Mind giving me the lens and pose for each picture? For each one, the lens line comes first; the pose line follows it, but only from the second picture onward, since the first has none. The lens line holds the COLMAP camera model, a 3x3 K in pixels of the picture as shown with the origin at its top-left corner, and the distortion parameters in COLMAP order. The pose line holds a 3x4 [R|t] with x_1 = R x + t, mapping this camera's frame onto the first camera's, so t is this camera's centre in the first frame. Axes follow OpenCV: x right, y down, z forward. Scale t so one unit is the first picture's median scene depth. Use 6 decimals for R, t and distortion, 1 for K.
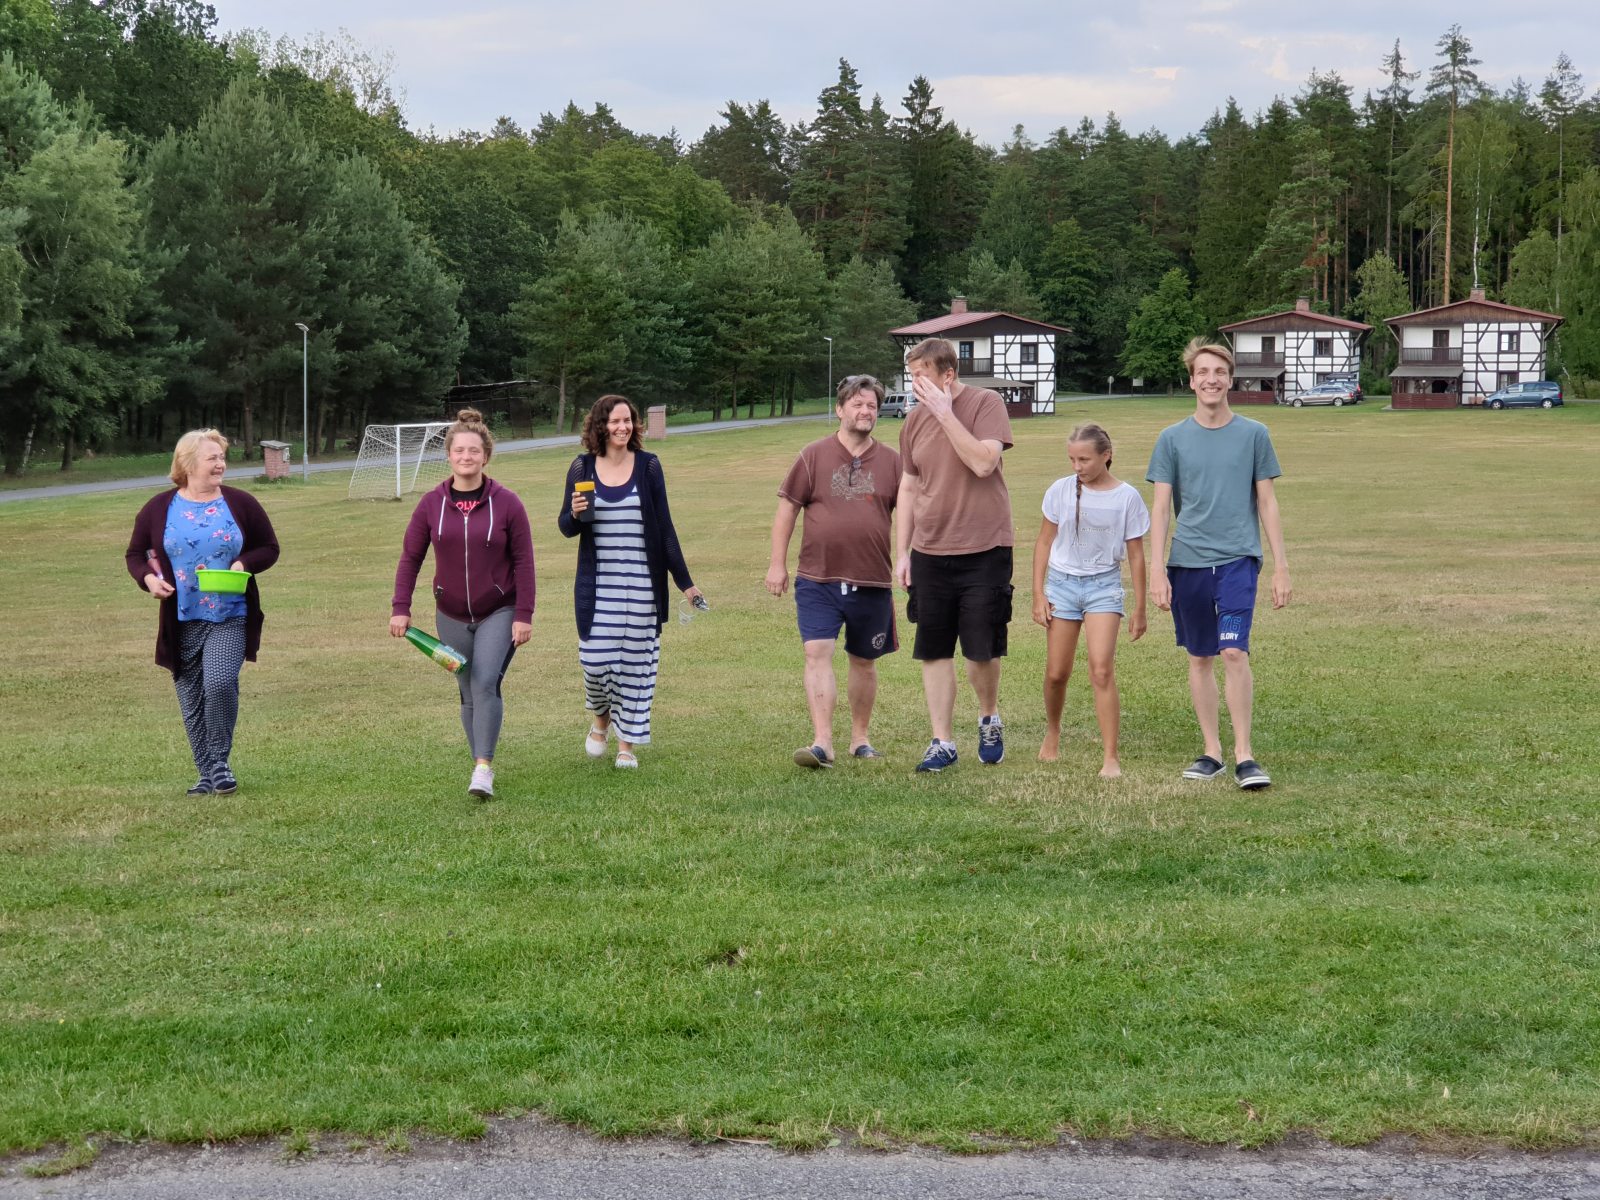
lens RADIAL K [[2339.1, 0, 705.2], [0, 2339.1, 645.4], [0, 0, 1]] dist [0.229895, -0.198018]
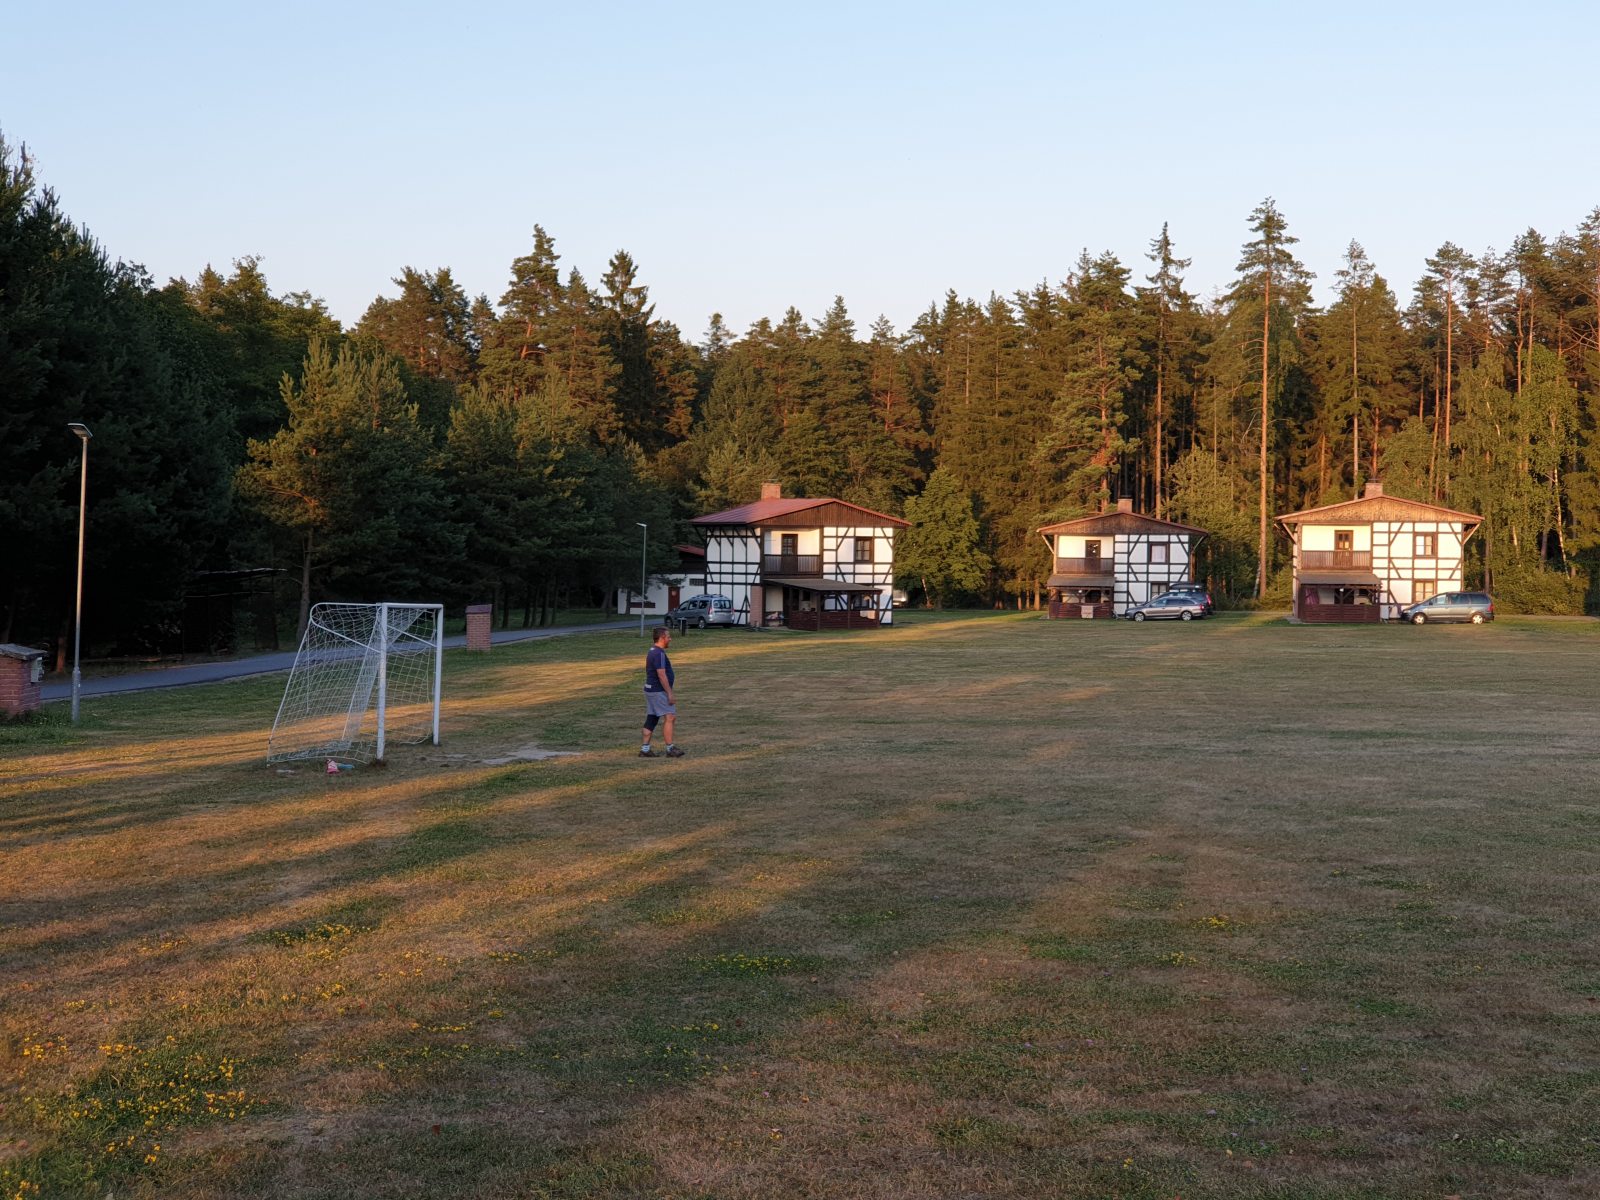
lens RADIAL K [[2339.1, 0, 705.2], [0, 2339.1, 645.4], [0, 0, 1]] dist [0.229895, -0.198018]
pose [[0.981103, 0.001197, 0.193480, -0.065391], [0.017456, 0.995355, -0.094676, -0.015226], [-0.192695, 0.096265, 0.976525, 0.213230]]
